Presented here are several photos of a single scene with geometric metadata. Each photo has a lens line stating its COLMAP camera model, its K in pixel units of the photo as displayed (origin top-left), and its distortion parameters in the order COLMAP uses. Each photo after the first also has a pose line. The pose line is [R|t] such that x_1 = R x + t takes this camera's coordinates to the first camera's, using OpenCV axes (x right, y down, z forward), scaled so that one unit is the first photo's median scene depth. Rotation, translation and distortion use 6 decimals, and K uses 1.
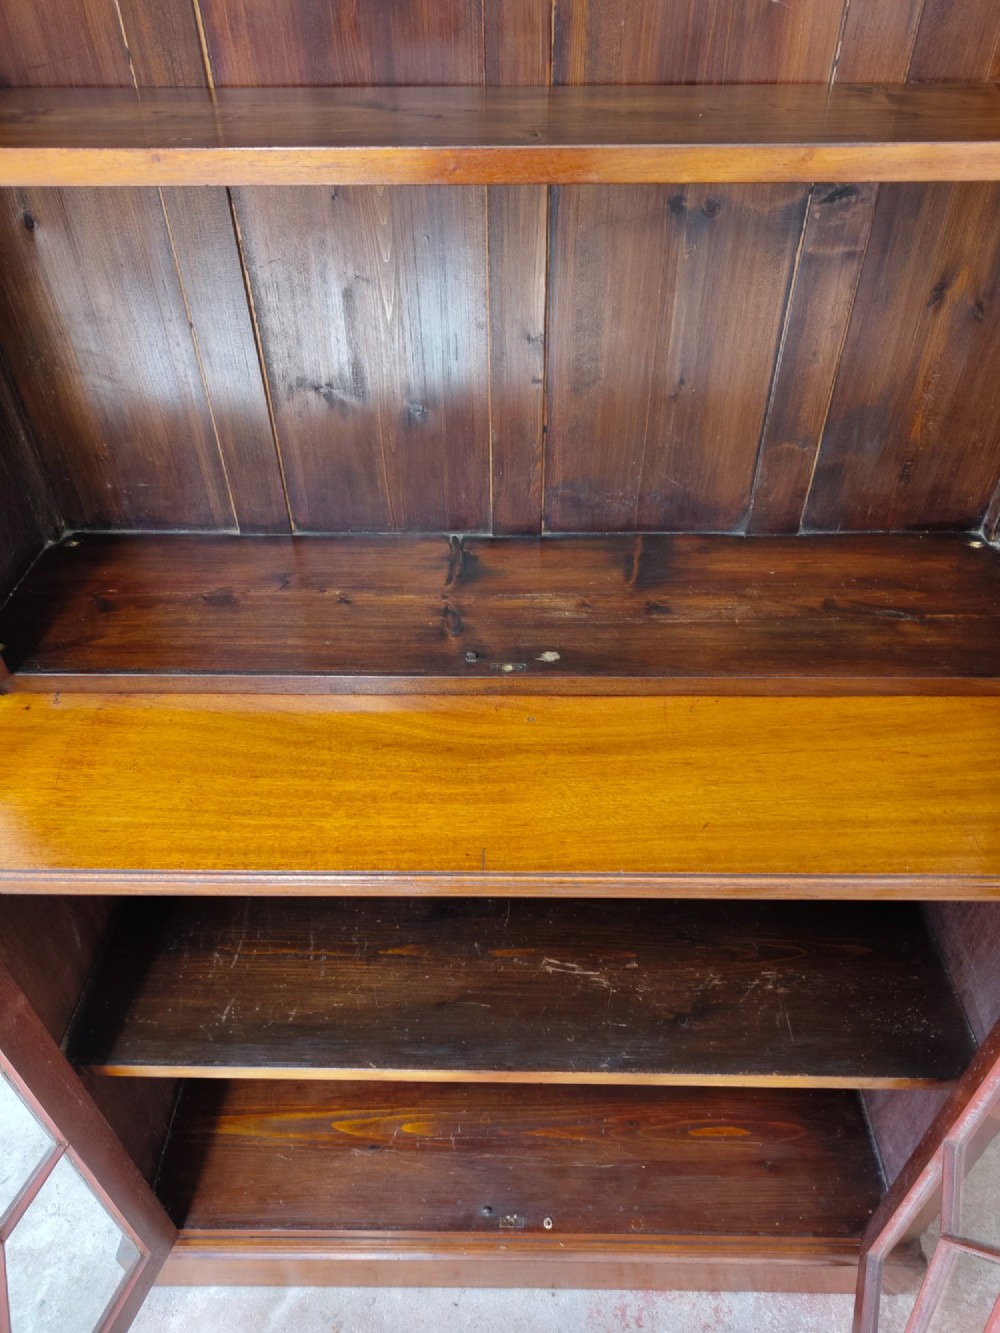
lens RADIAL K [[924.5, 0, 502.7], [0, 924.5, 681.2], [0, 0, 1]] dist [0.014730, -0.013173]
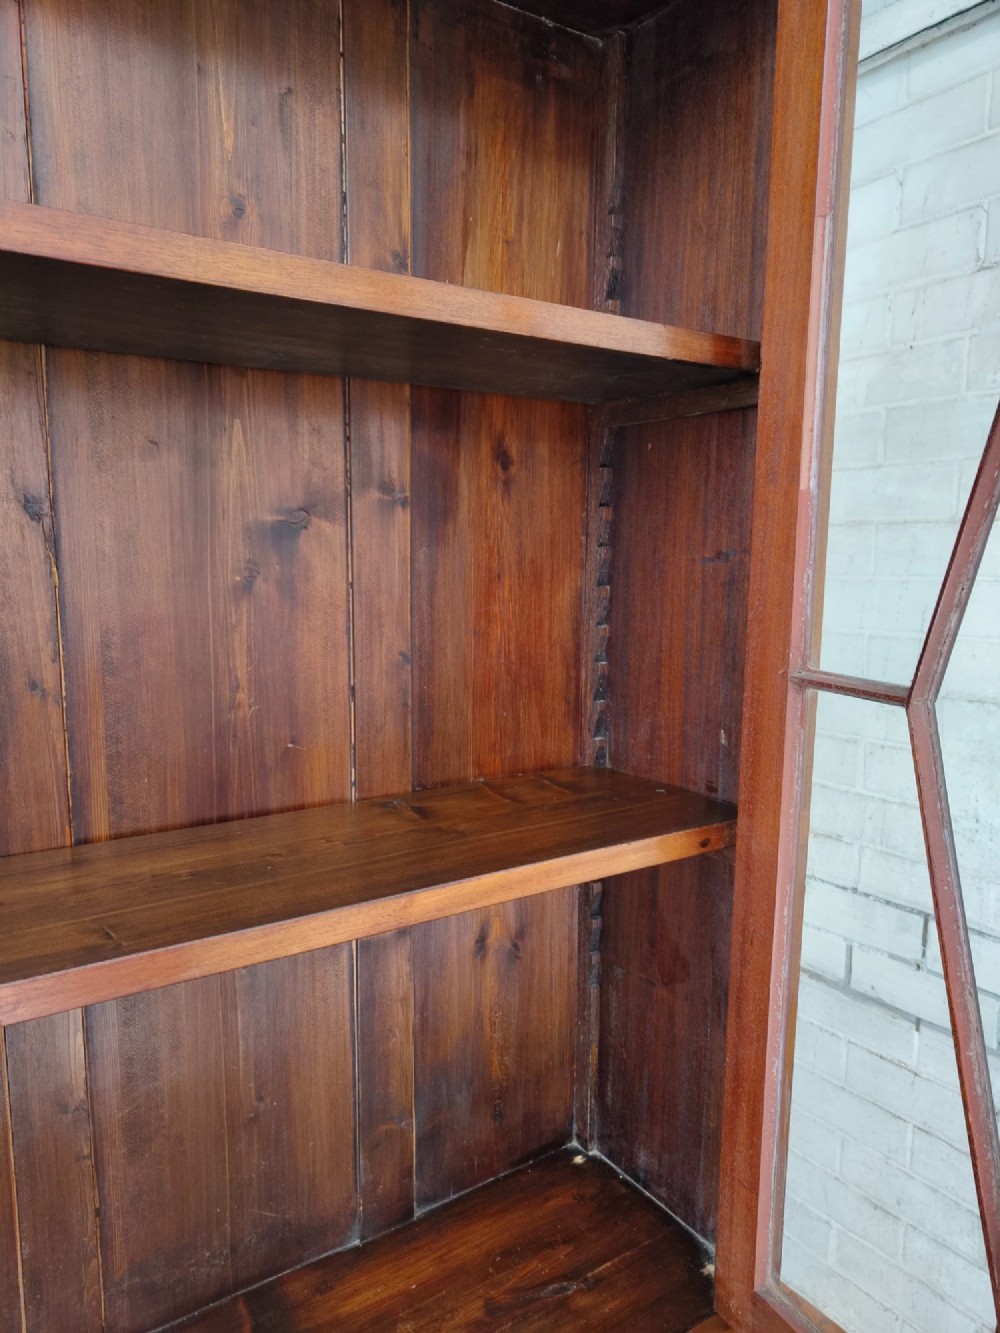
lens RADIAL K [[924.5, 0, 479.7], [0, 924.5, 690.2], [0, 0, 1]] dist [0.014730, -0.013173]
pose [[0.824423, -0.072436, 0.561320, -0.086504], [0.365102, 0.825891, -0.429656, -0.171525], [-0.432467, 0.559157, 0.707330, 0.076463]]
